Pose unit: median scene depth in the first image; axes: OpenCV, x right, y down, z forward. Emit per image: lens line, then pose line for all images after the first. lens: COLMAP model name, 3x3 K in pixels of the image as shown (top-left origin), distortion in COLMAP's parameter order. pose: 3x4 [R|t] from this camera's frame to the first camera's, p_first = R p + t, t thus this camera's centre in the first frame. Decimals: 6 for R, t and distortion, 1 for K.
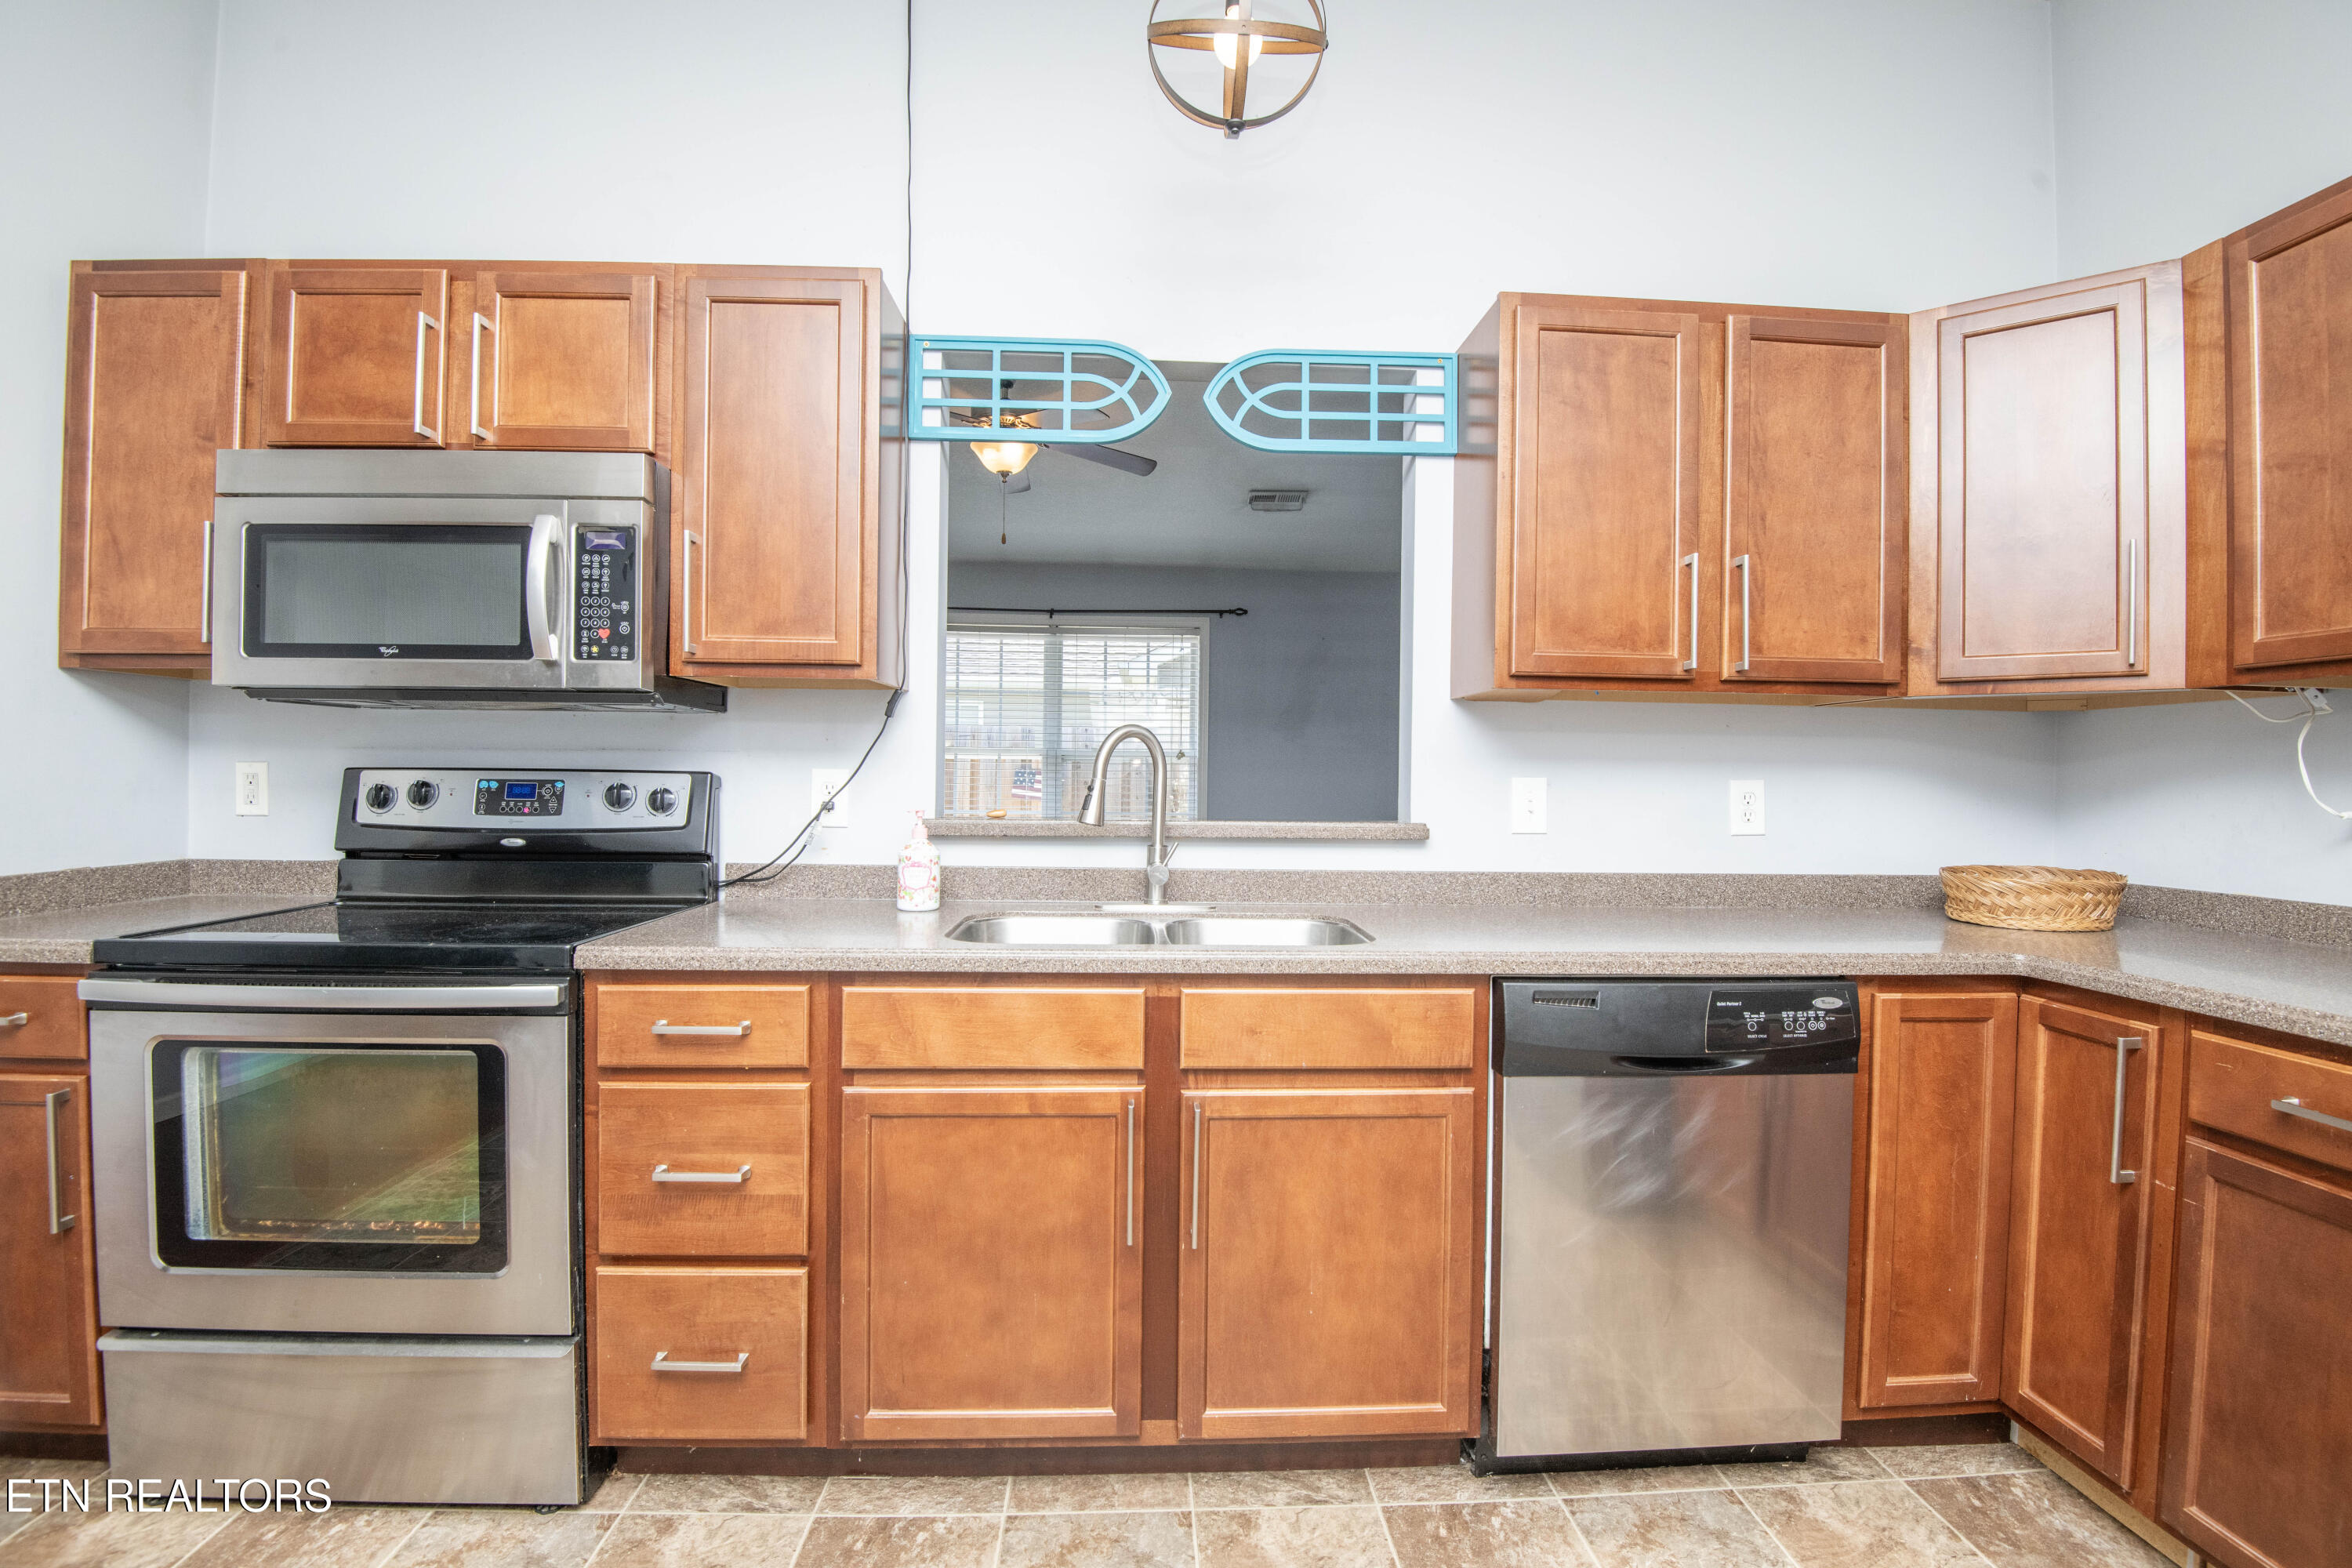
lens RADIAL K [[1080.6, 0, 1189.2], [0, 1080.6, 782.5], [0, 0, 1]] dist [-0.000630, -0.026152]
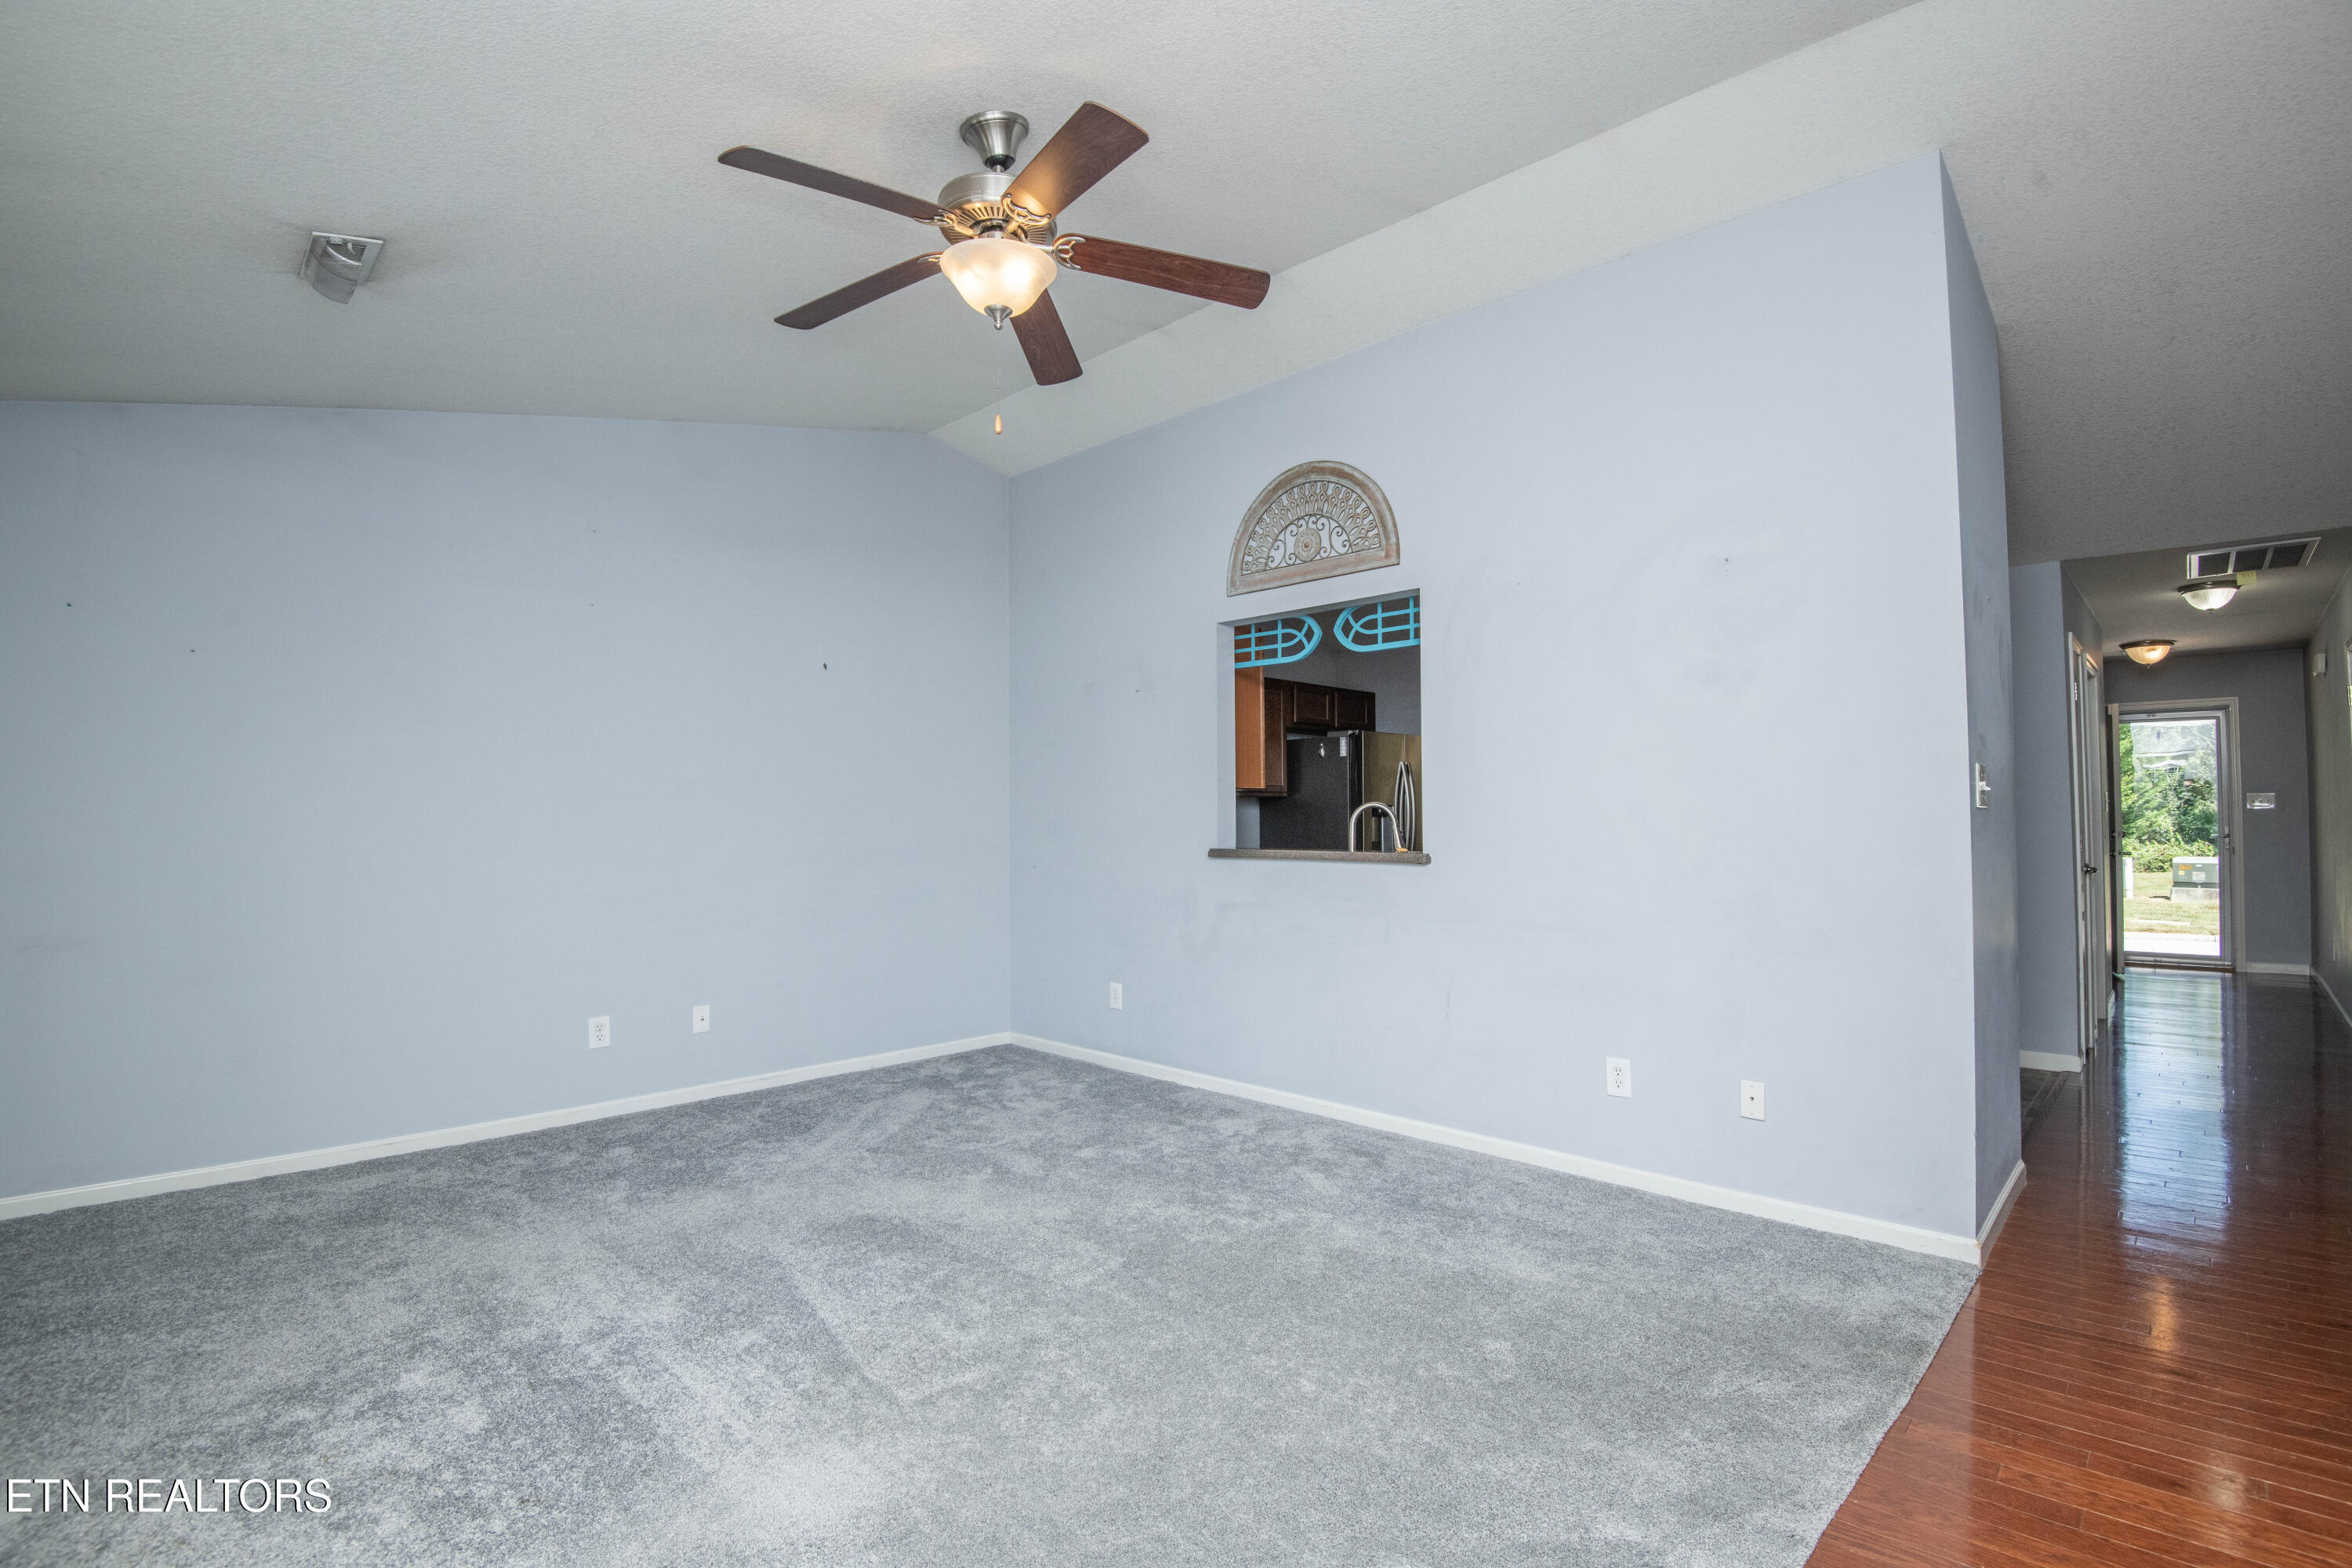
lens RADIAL K [[1084.6, 0, 1170.4], [0, 1084.6, 792.7], [0, 0, 1]] dist [0.001515, -0.026733]
pose [[0.644298, -0.031860, -0.764111, 1.315484], [0.011010, 0.999415, -0.032388, -0.006808], [0.764695, 0.012454, 0.644272, -0.478466]]
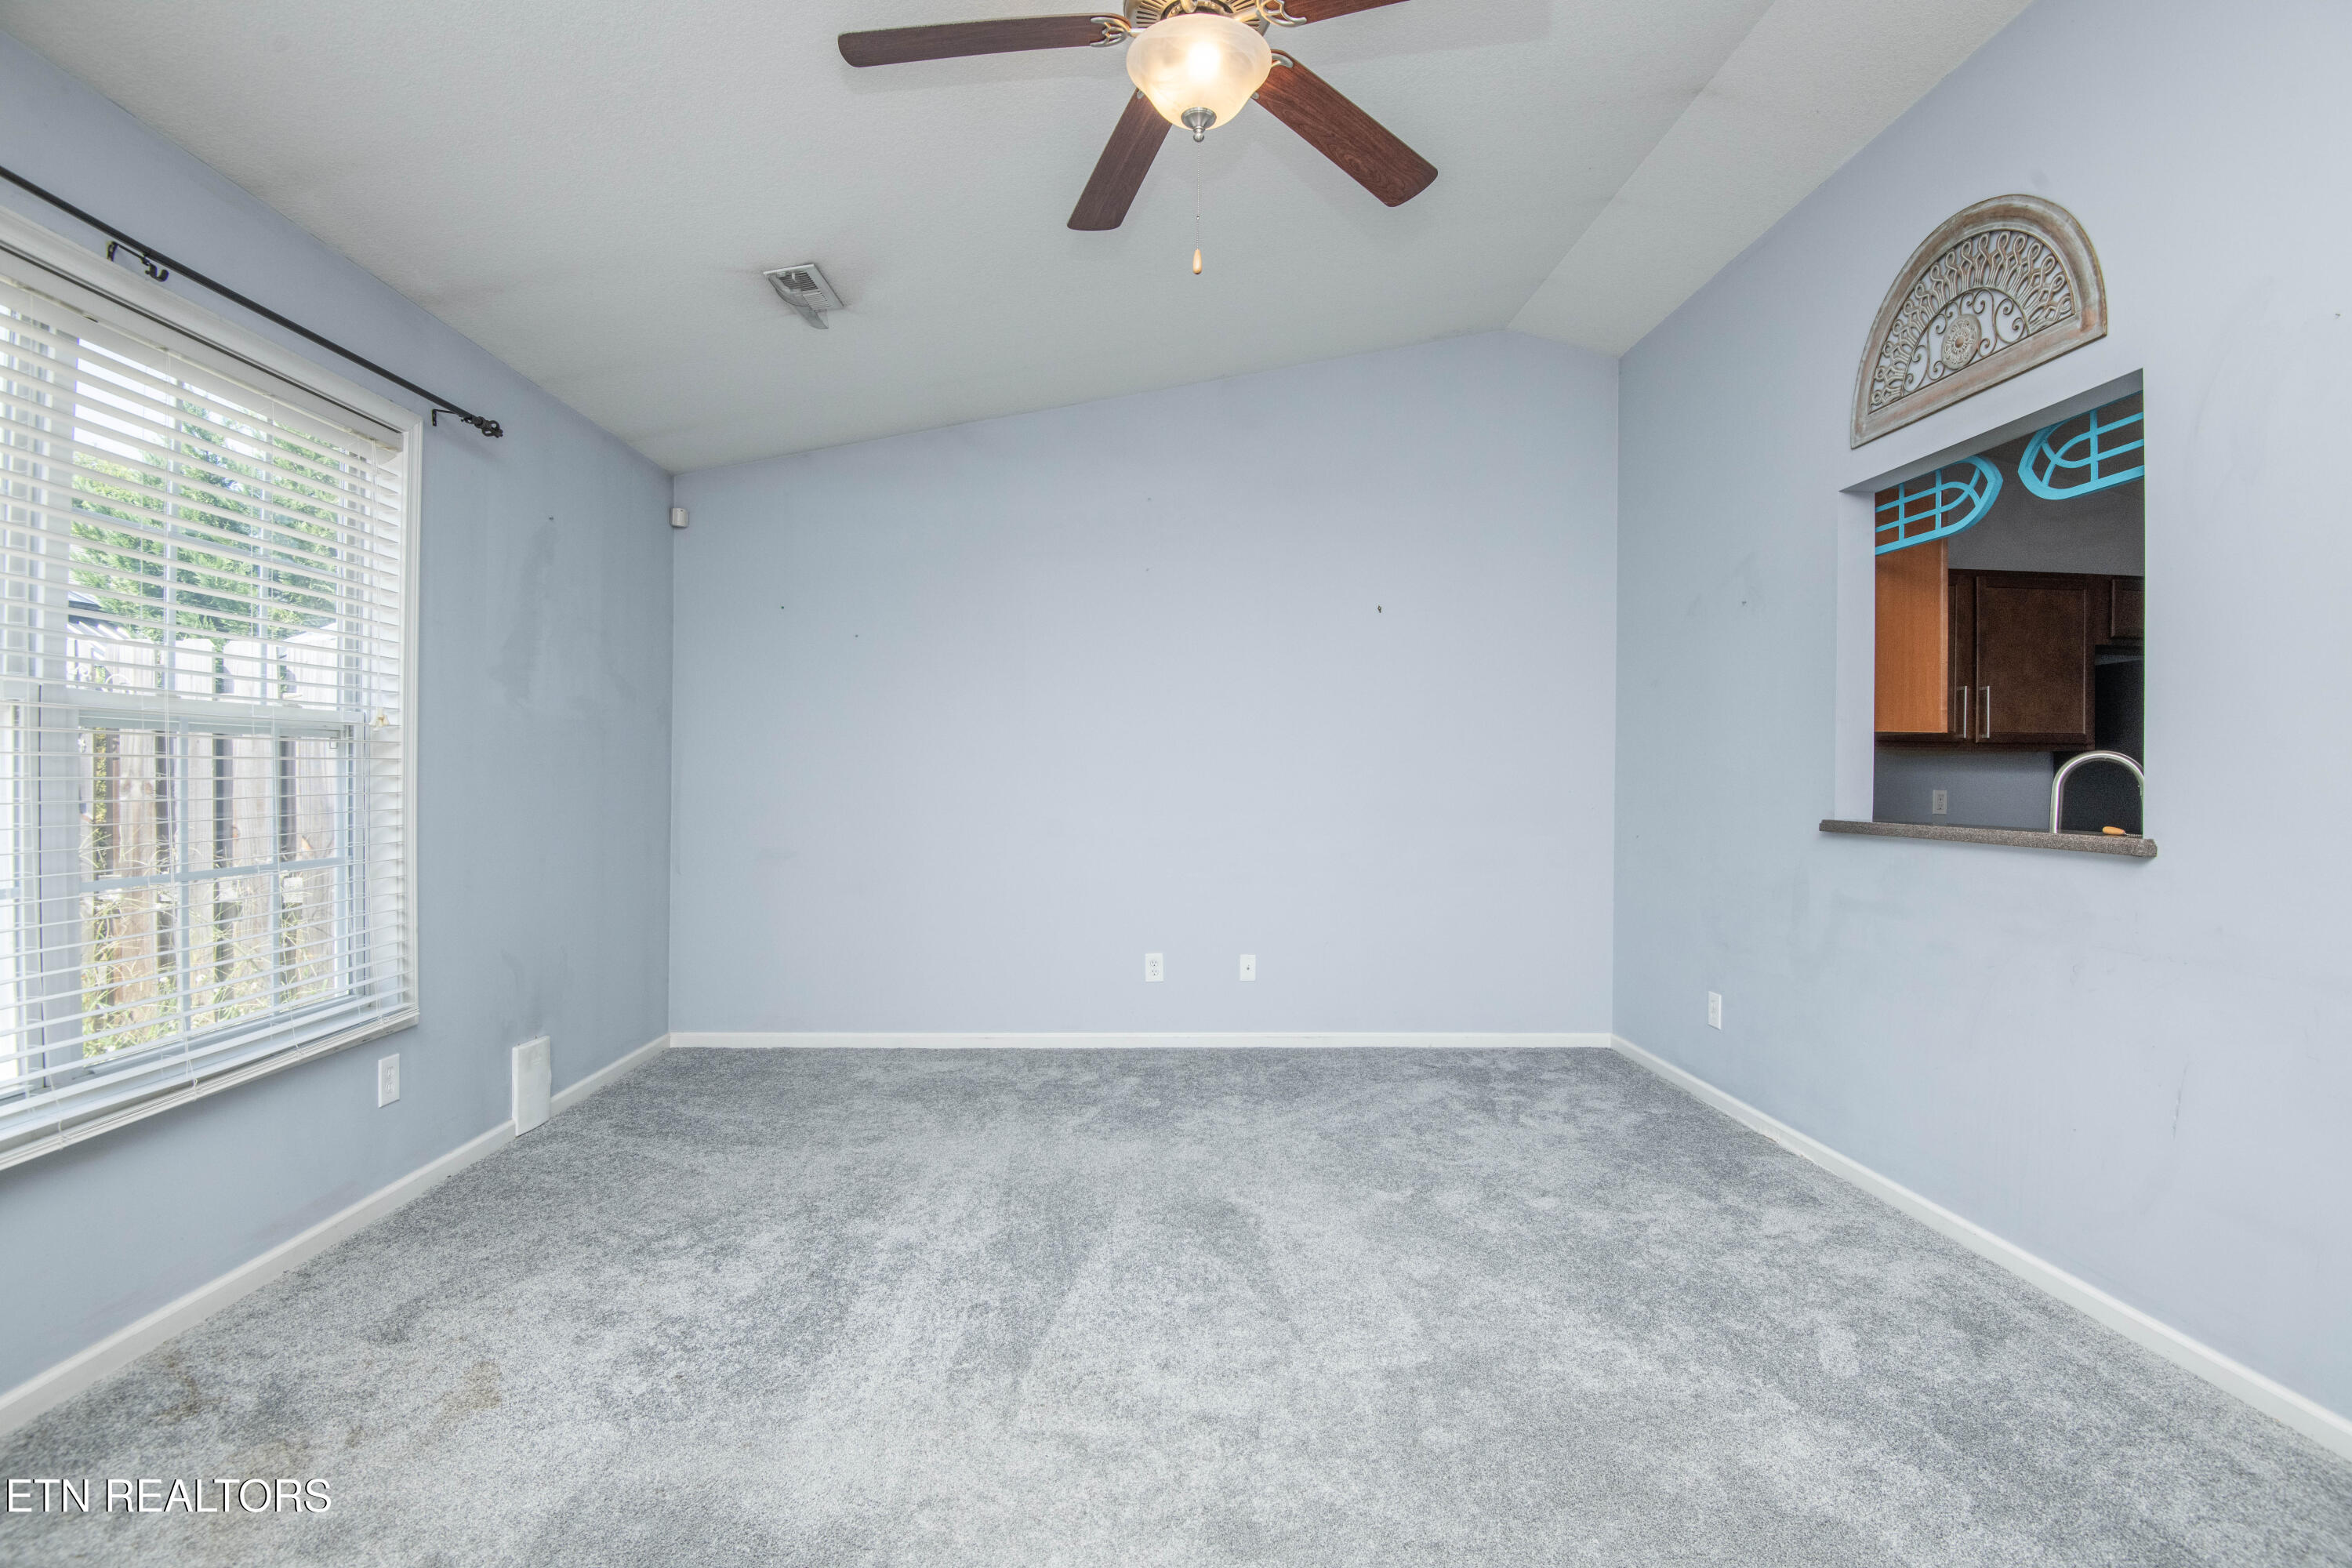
lens RADIAL K [[1080.6, 0, 1189.2], [0, 1080.6, 782.5], [0, 0, 1]] dist [-0.000630, -0.026152]
pose [[-0.038670, -0.009072, -0.999211, 1.238596], [-0.013462, 0.999873, -0.008557, 0.009068], [0.999161, 0.013120, -0.038787, 0.134380]]
